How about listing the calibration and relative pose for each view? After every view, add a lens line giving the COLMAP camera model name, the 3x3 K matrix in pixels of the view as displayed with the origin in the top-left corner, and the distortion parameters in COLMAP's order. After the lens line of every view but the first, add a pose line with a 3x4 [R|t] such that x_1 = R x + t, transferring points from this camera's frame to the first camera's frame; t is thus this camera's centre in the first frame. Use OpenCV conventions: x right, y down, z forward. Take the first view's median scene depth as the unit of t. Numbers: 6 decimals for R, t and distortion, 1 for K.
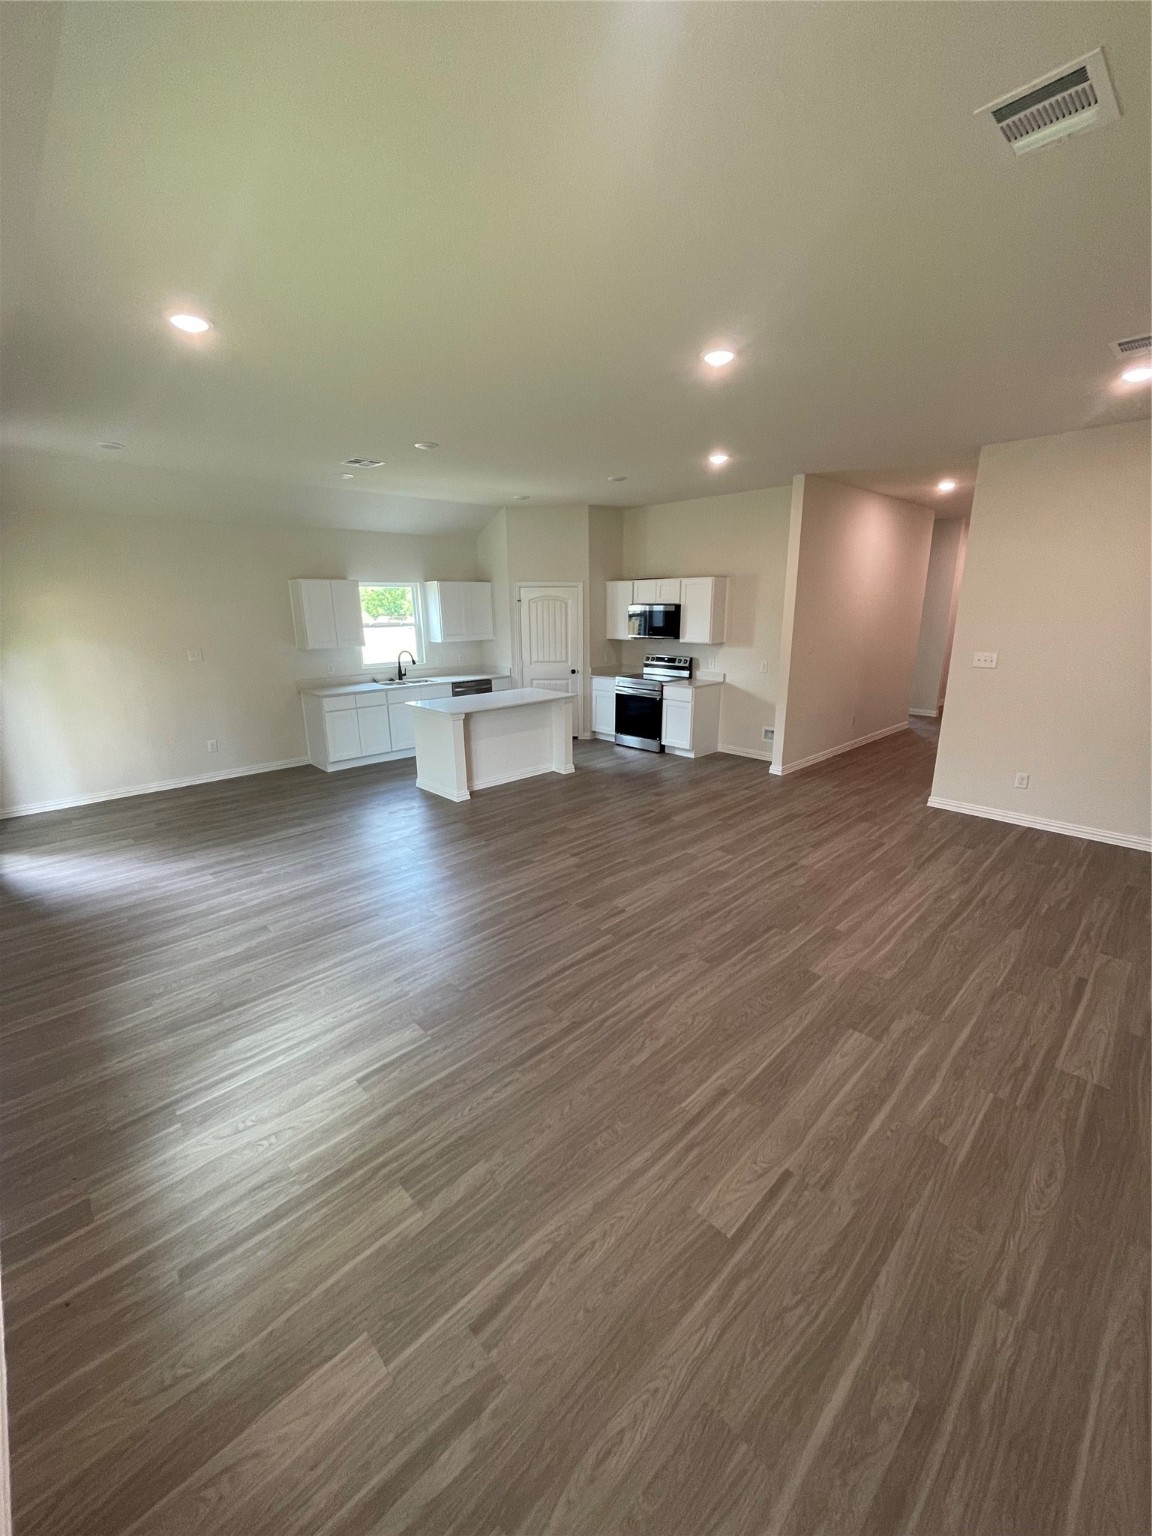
lens RADIAL K [[616.7, 0, 575.1], [0, 616.7, 769.3], [0, 0, 1]] dist [0.001725, 0.000258]
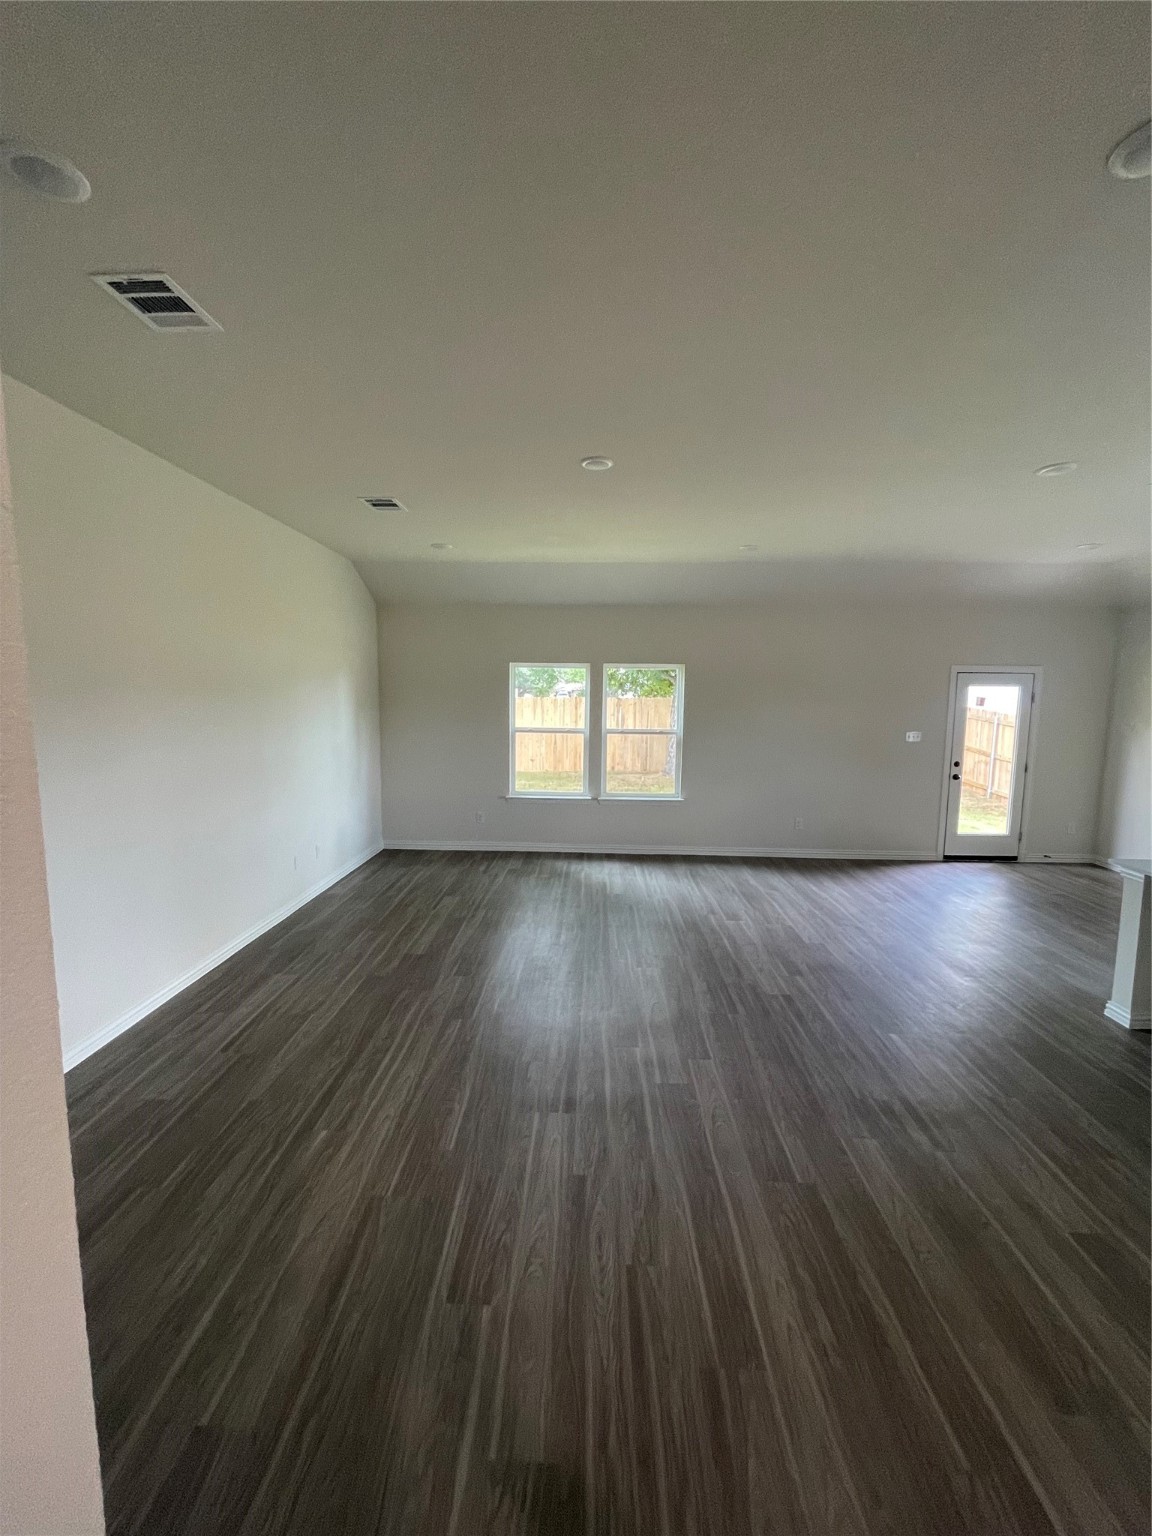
lens RADIAL K [[616.7, 0, 572.3], [0, 616.7, 764.9], [0, 0, 1]] dist [0.001725, 0.000258]
pose [[-0.717321, 0.079143, -0.692233, 0.905615], [-0.188132, 0.934623, 0.301806, -0.406582], [0.670862, 0.346723, -0.655536, 1.572871]]
